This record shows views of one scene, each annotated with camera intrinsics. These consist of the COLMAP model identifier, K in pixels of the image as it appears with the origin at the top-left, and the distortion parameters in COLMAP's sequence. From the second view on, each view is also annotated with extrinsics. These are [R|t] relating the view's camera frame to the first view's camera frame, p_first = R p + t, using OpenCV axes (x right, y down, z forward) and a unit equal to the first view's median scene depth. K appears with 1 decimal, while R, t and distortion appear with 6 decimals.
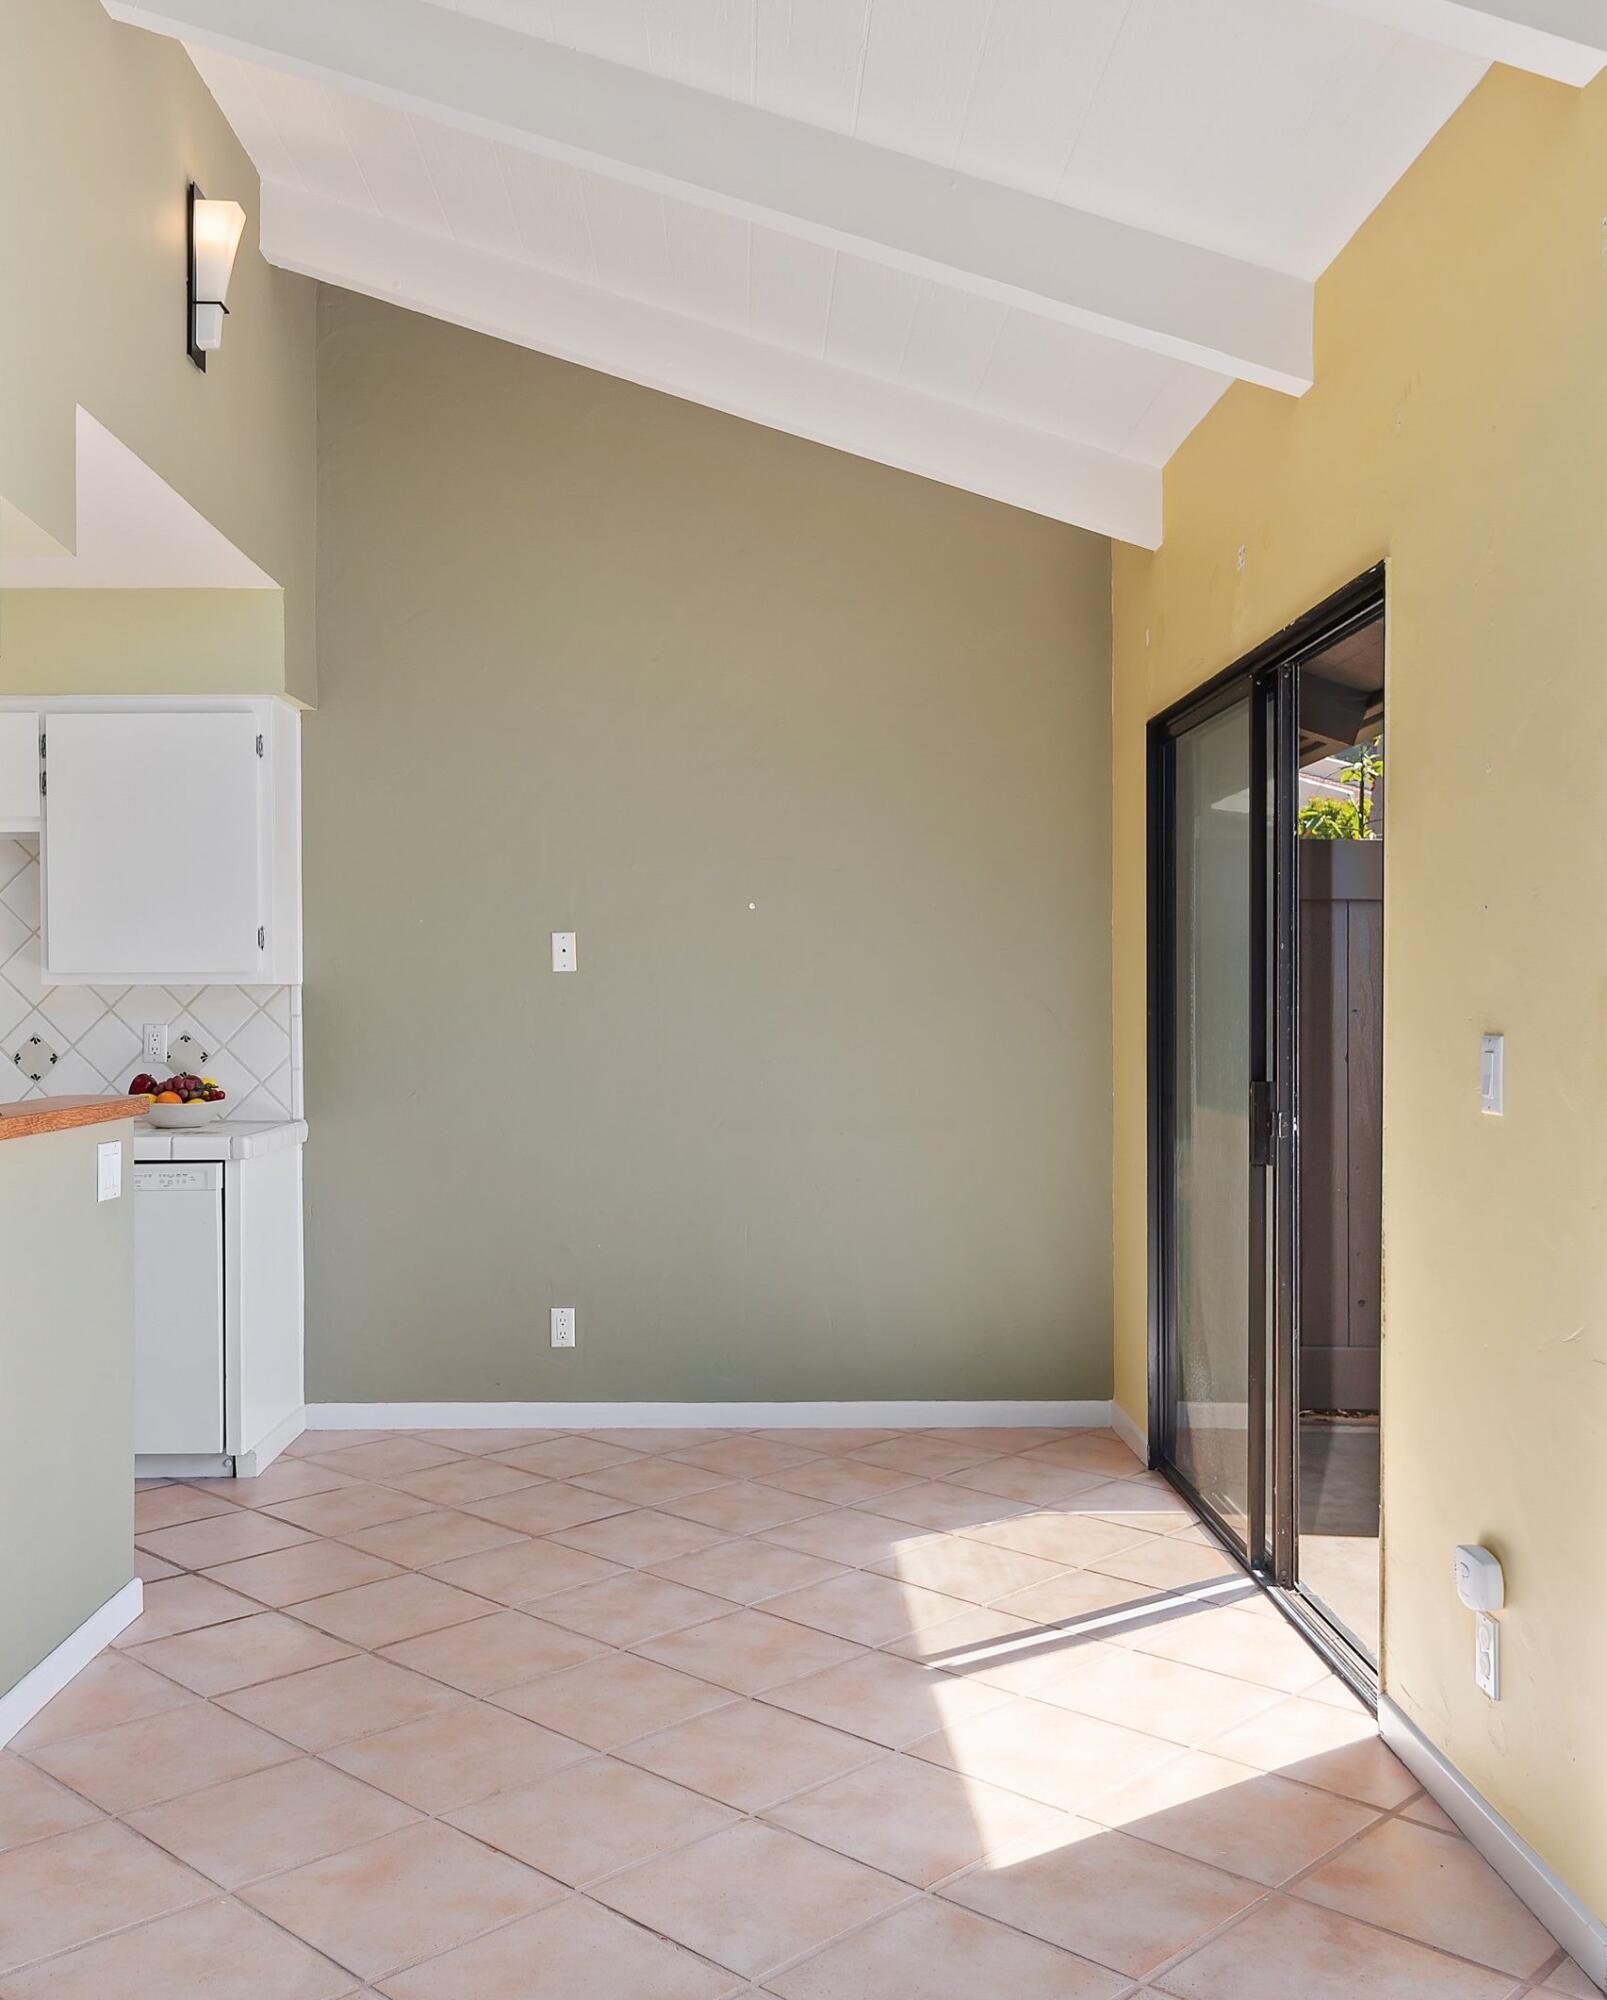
lens RADIAL K [[1788.6, 0, 711.9], [0, 1788.6, 1004.2], [0, 0, 1]] dist [-0.008985, -0.014669]
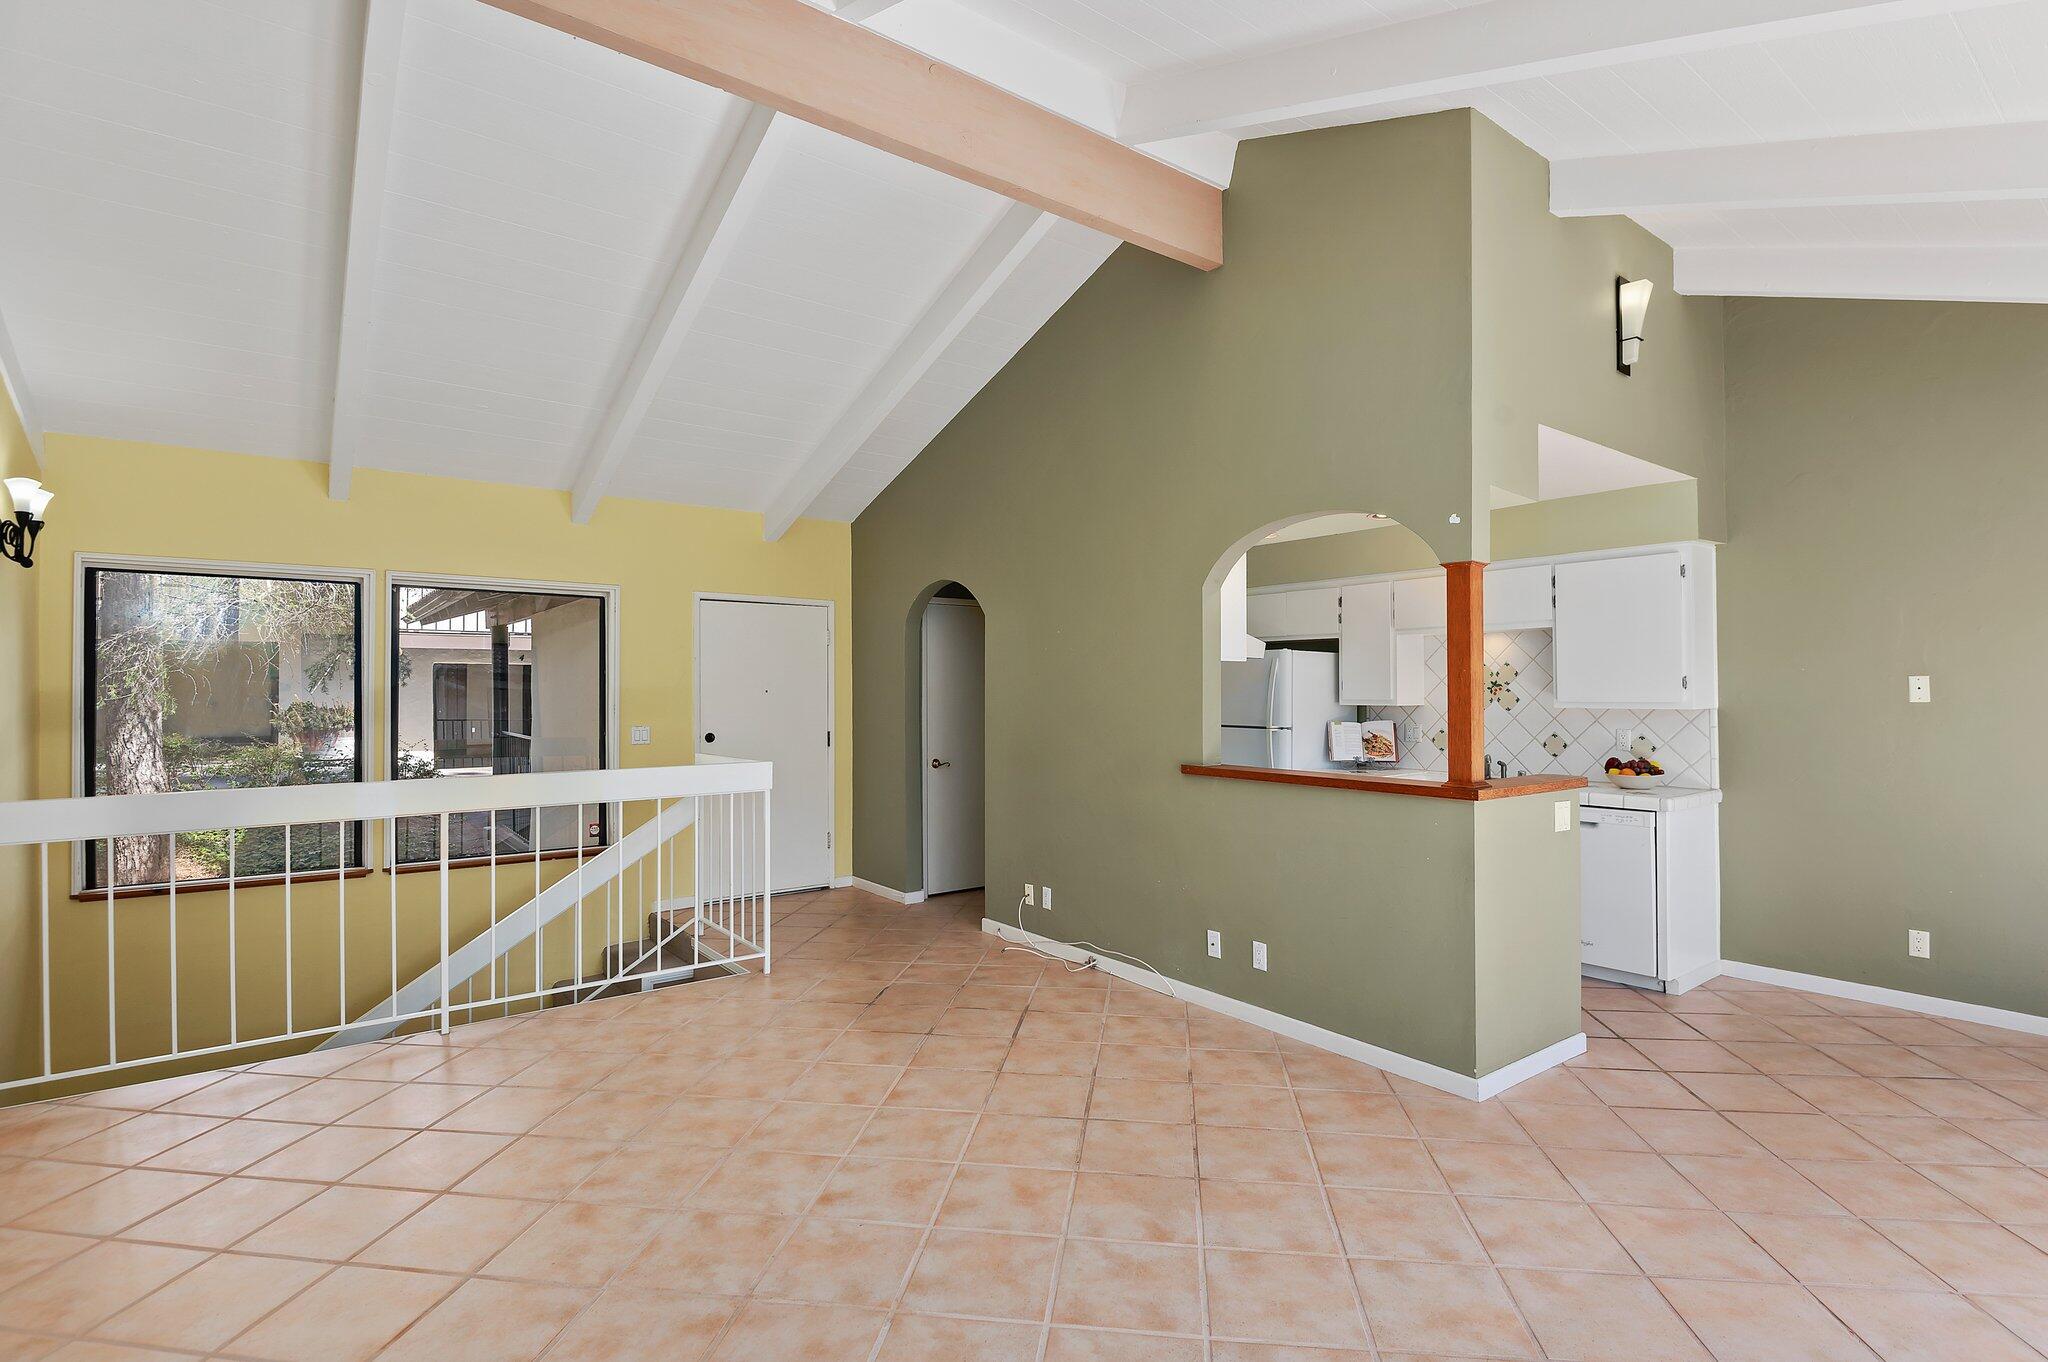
lens RADIAL K [[944.1, 0, 1024.0], [0, 944.1, 681.0], [0, 0, 1]] dist [-0.035227, 0.000303]
pose [[0.600887, -0.008358, -0.799290, 0.090609], [-0.003488, 0.999908, -0.013077, -0.028367], [0.799327, 0.010646, 0.600803, -0.051335]]
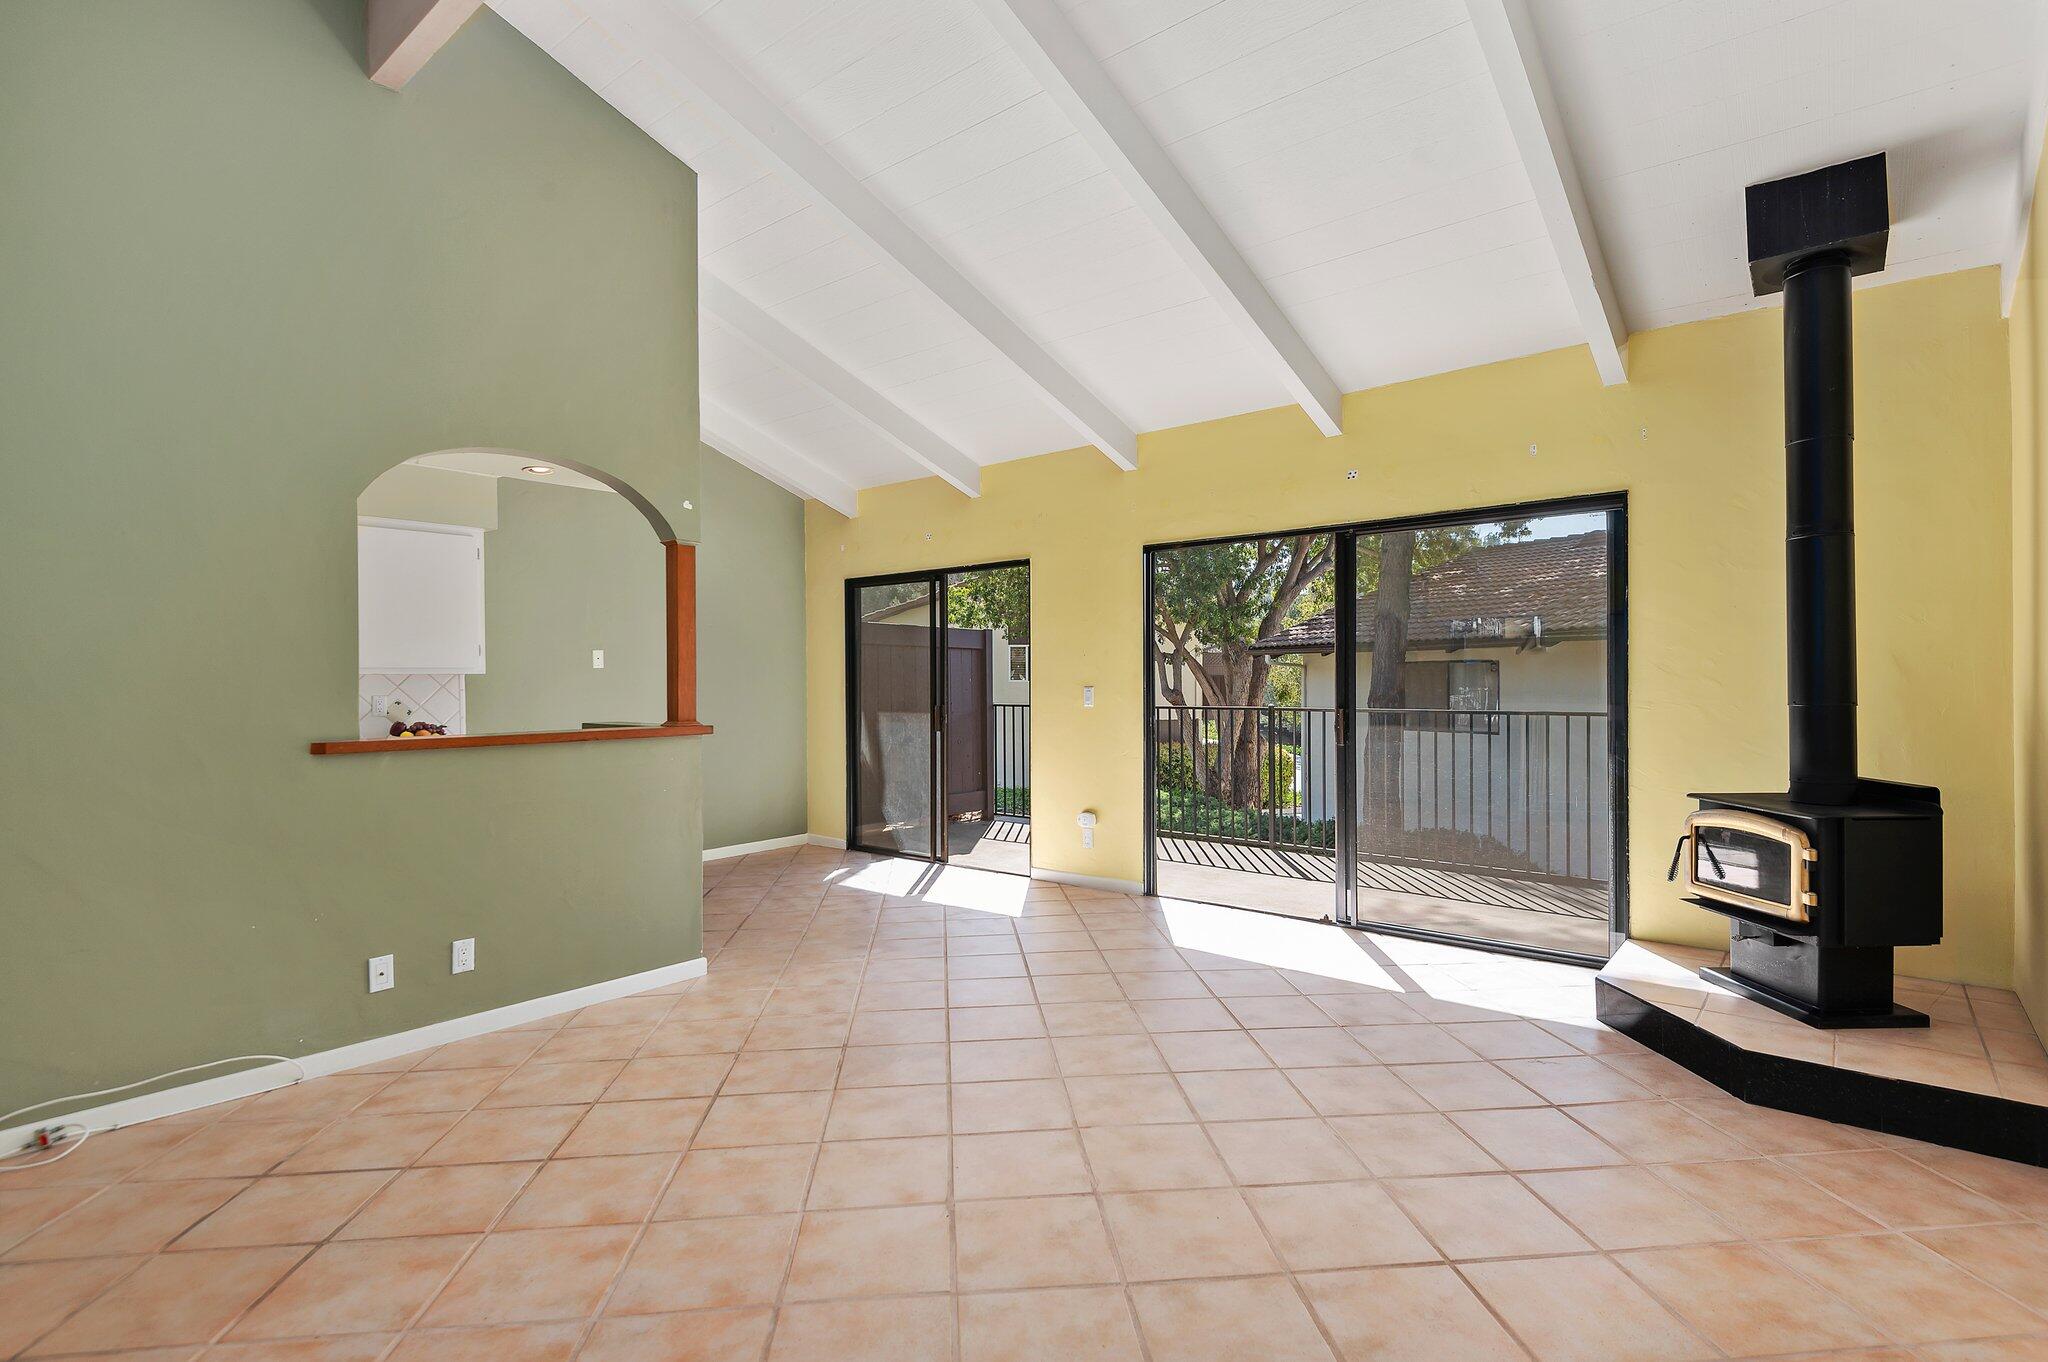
lens RADIAL K [[1016.6, 0, 1024.0], [0, 1016.6, 681.0], [0, 0, 1]] dist [0.001331, 0.000199]
pose [[0.637261, -0.001637, 0.770647, -0.839141], [0.008211, 0.999955, -0.004666, 0.008072], [-0.770605, 0.009301, 0.637246, -0.201852]]
